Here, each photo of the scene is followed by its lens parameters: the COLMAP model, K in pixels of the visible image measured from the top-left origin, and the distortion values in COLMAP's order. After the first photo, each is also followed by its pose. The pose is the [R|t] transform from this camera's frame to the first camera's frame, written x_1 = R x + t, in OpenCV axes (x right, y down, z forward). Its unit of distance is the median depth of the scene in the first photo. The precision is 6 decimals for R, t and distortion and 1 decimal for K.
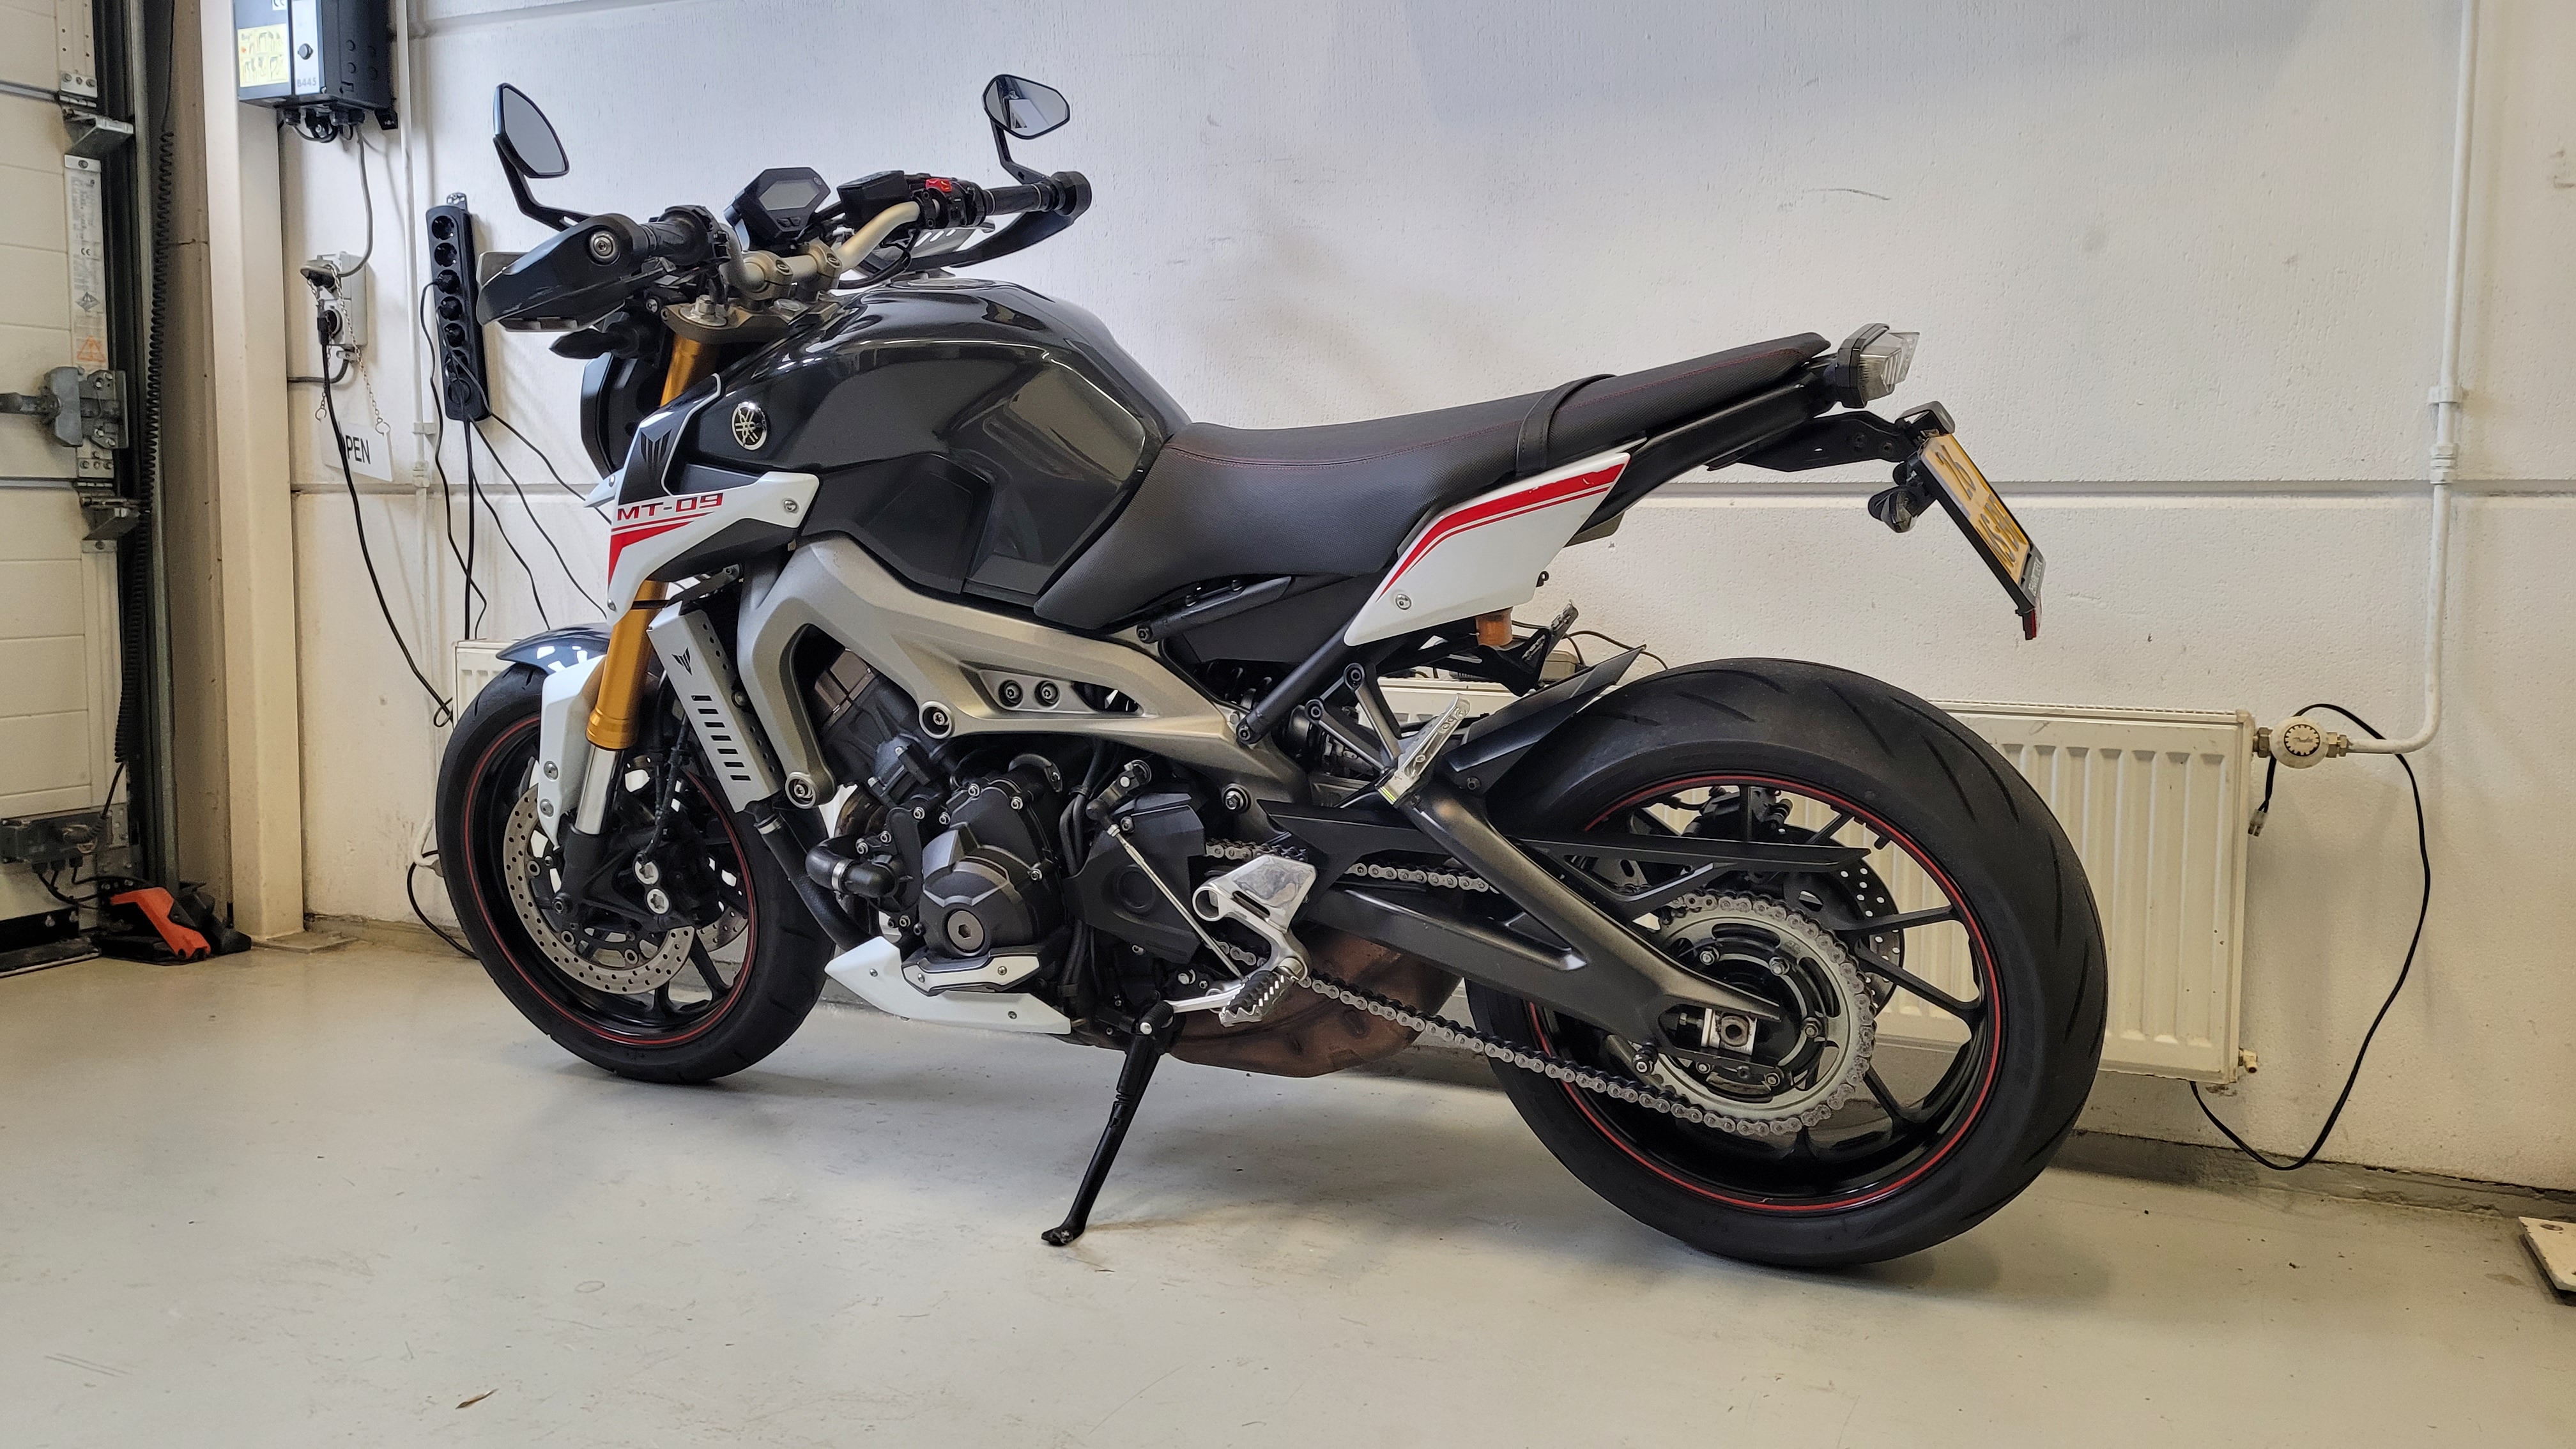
lens RADIAL K [[1950.3, 0, 1305.5], [0, 1950.3, 666.1], [0, 0, 1]] dist [0.058192, -0.055911]
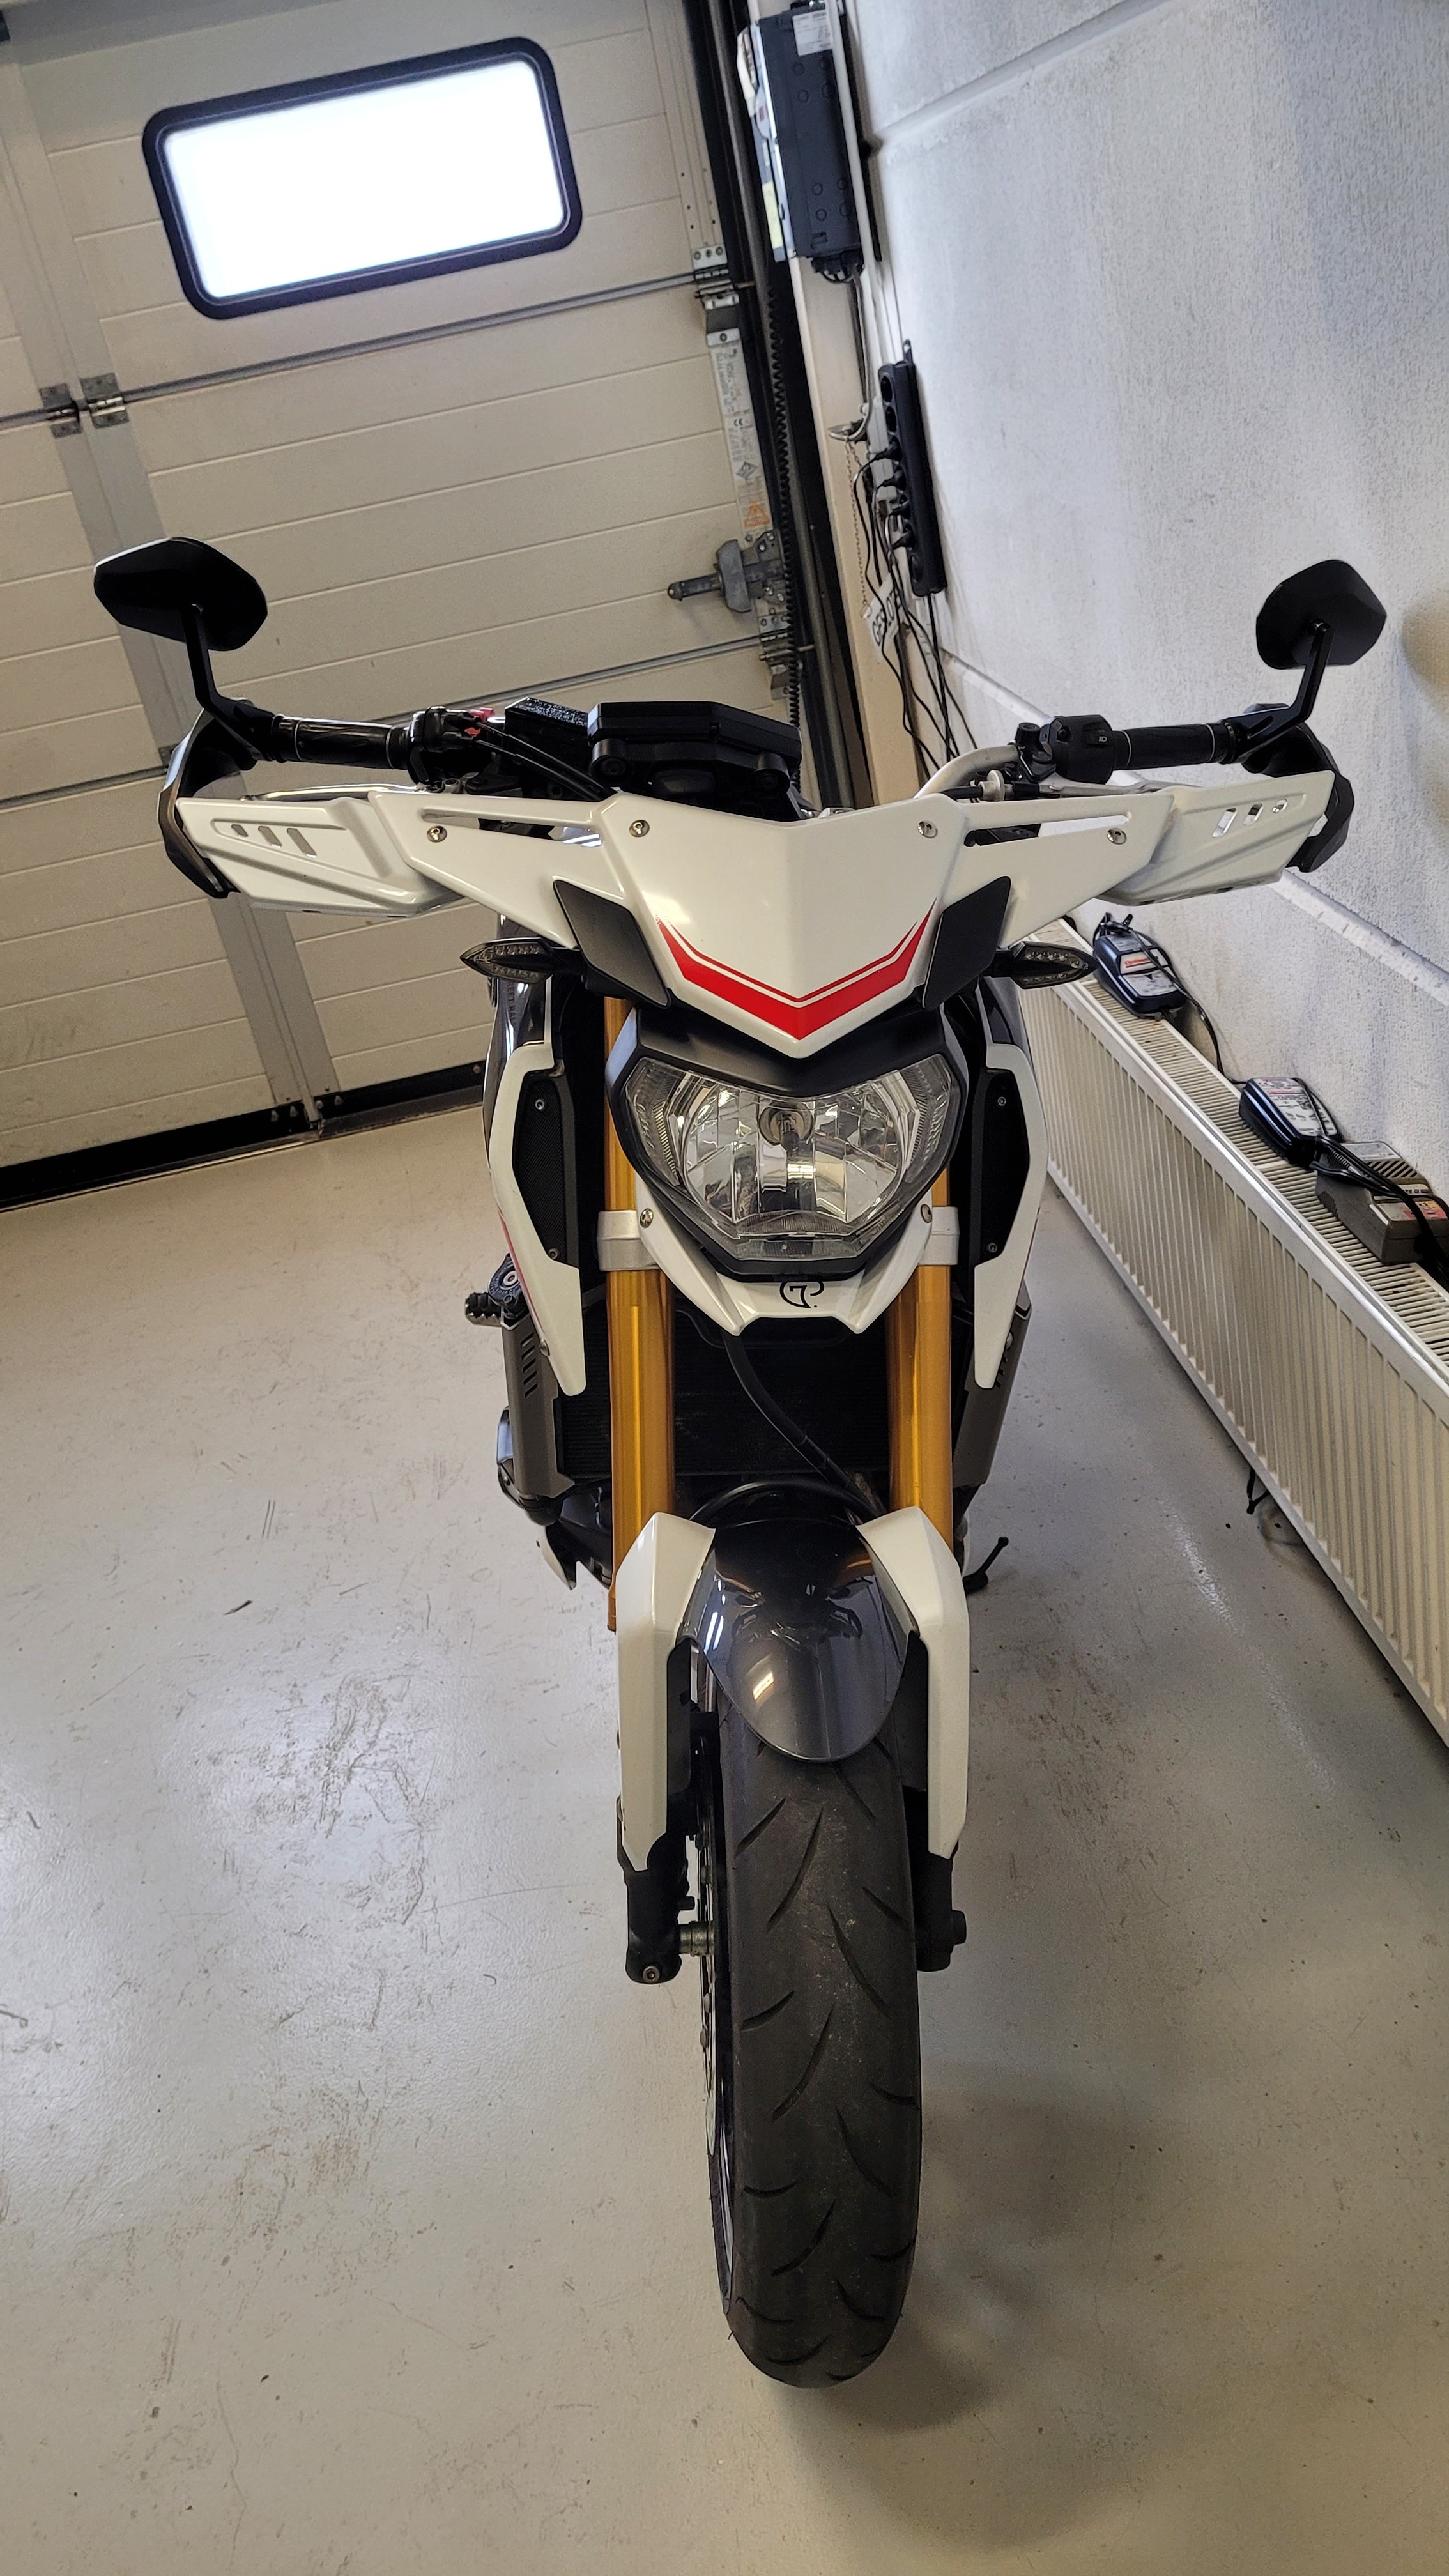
lens RADIAL K [[1950.3, 0, 758.6], [0, 1950.3, 1304.9], [0, 0, 1]] dist [0.058192, -0.055911]
pose [[0.511298, 0.299798, -0.805416, 0.450428], [0.129440, 0.899625, 0.417037, -0.229387], [0.849600, -0.317484, 0.421170, 0.391049]]
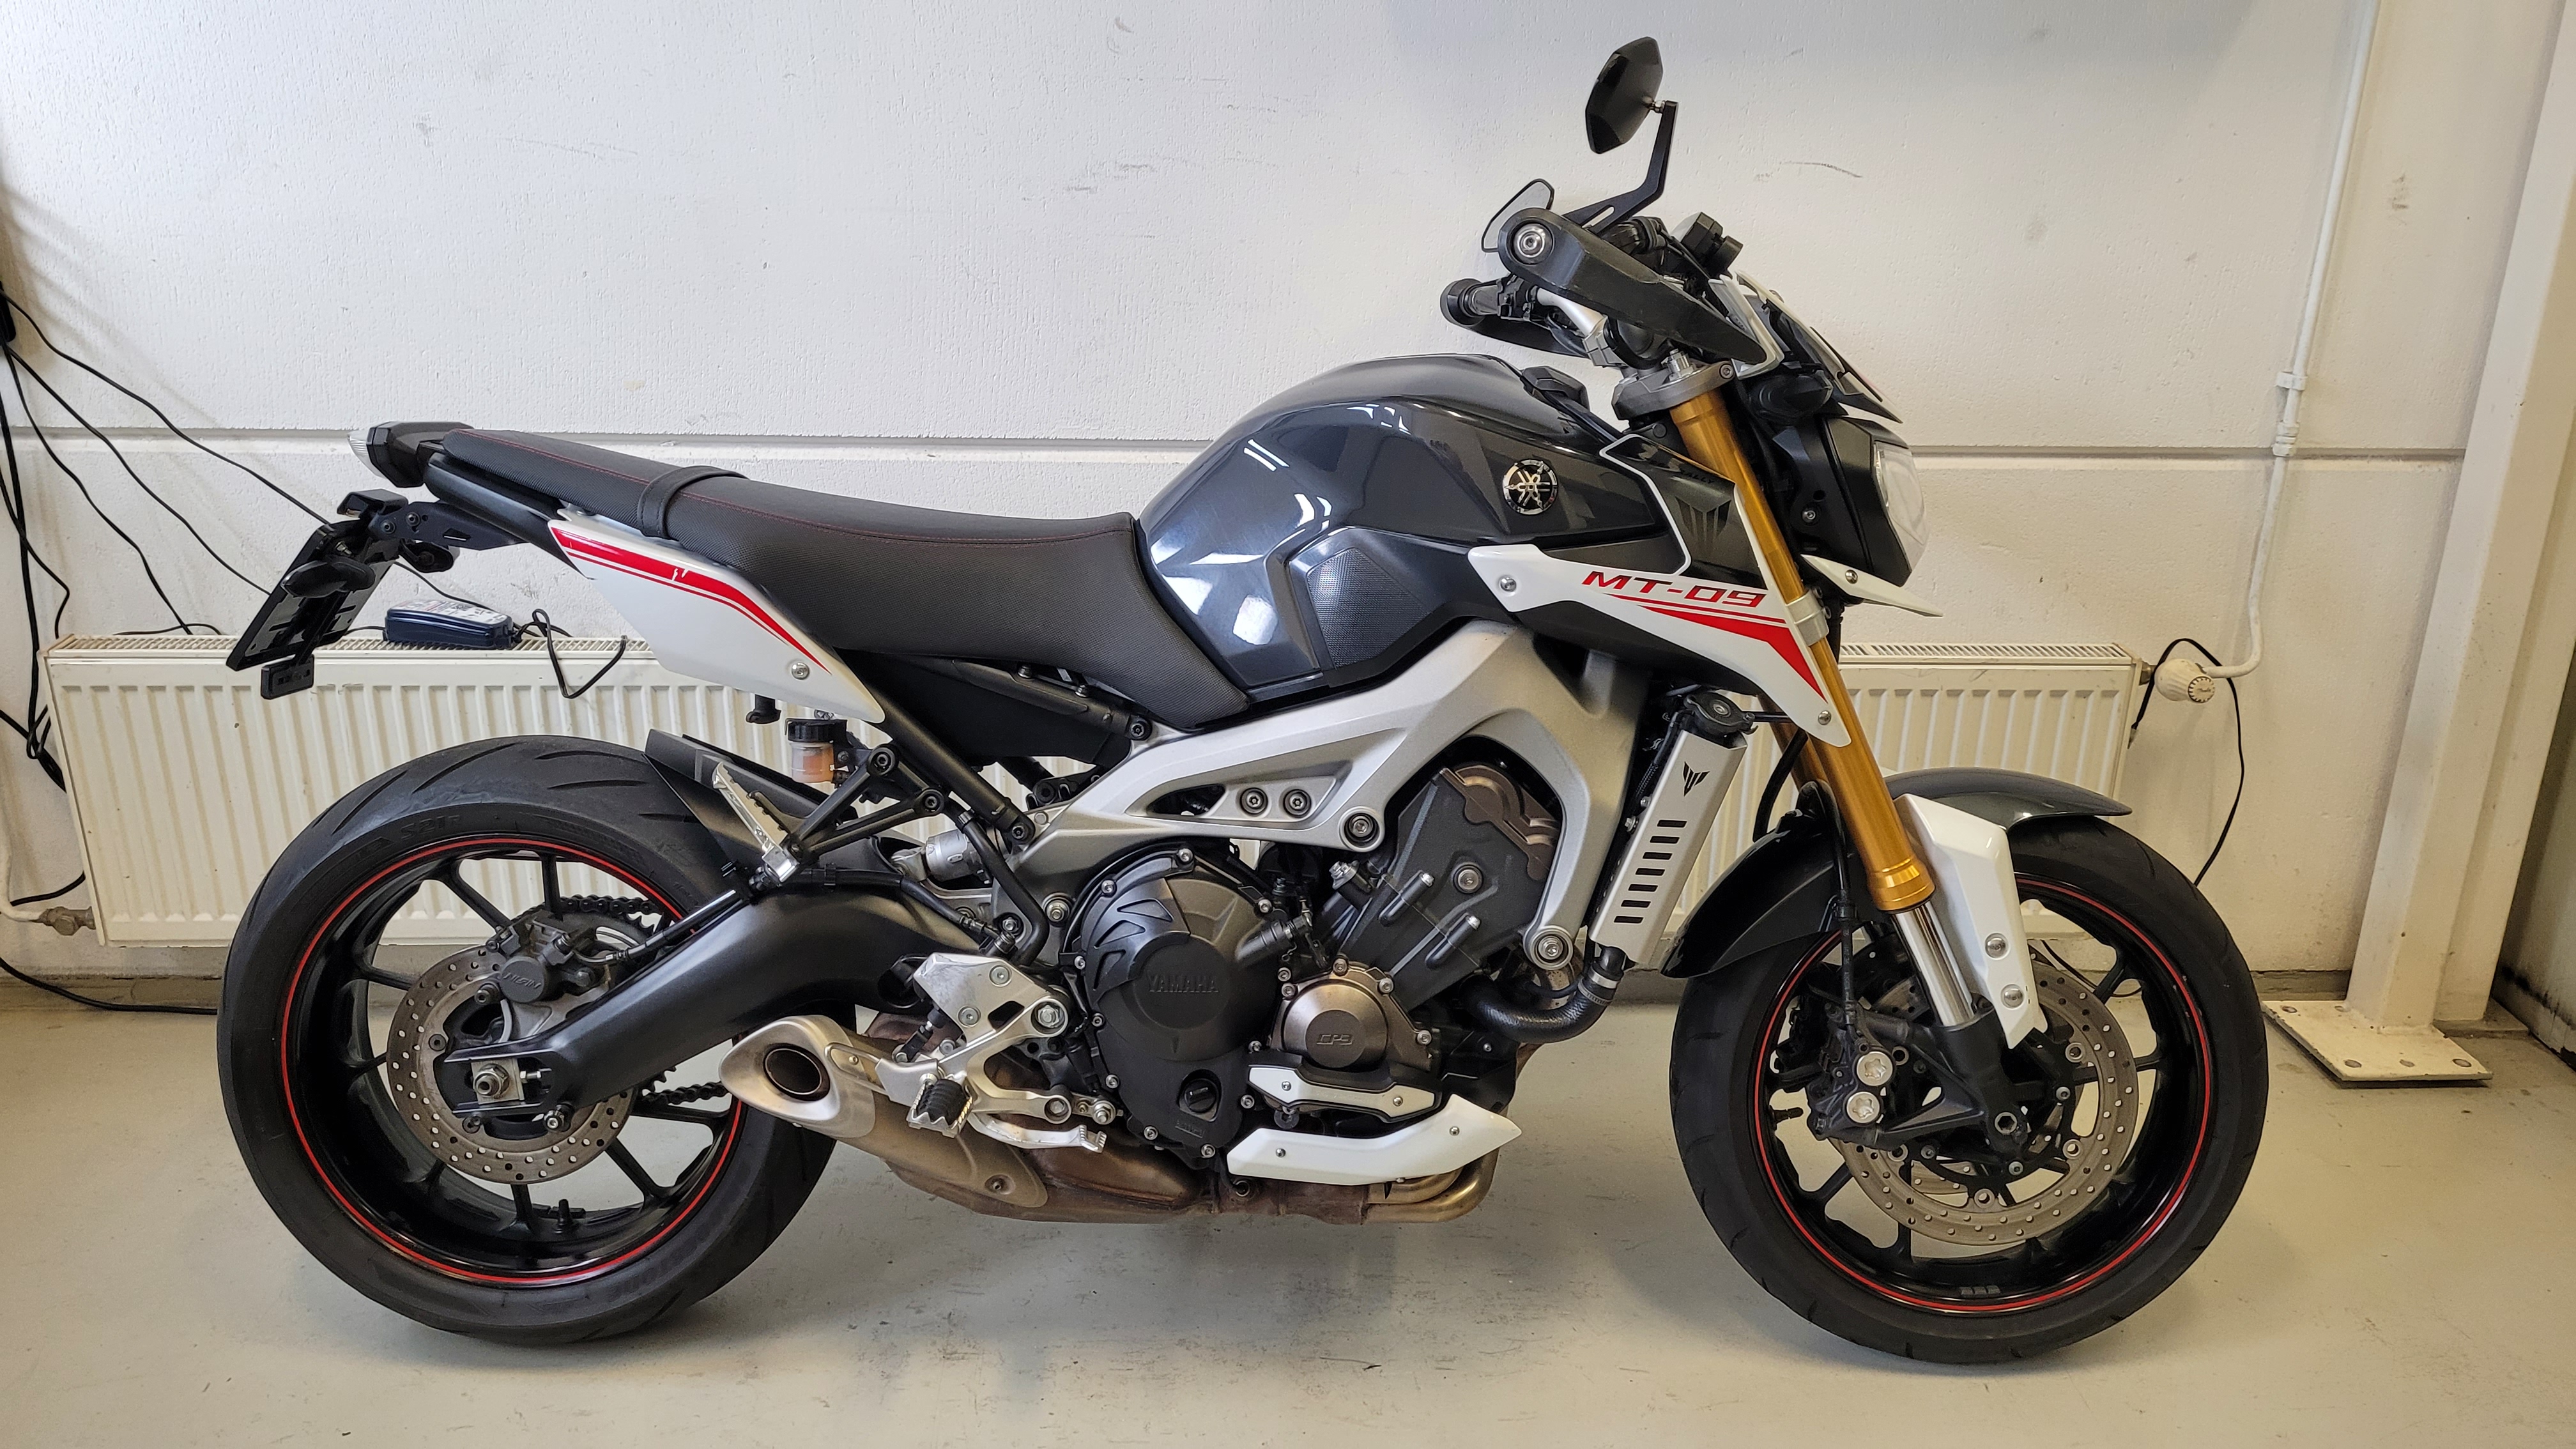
lens RADIAL K [[1950.3, 0, 1307.5], [0, 1950.3, 684.1], [0, 0, 1]] dist [0.058192, -0.055911]
pose [[0.895983, -0.141582, 0.420915, -0.316022], [0.020473, 0.959978, 0.279326, -0.200415], [-0.443617, -0.241654, 0.863022, 0.126129]]
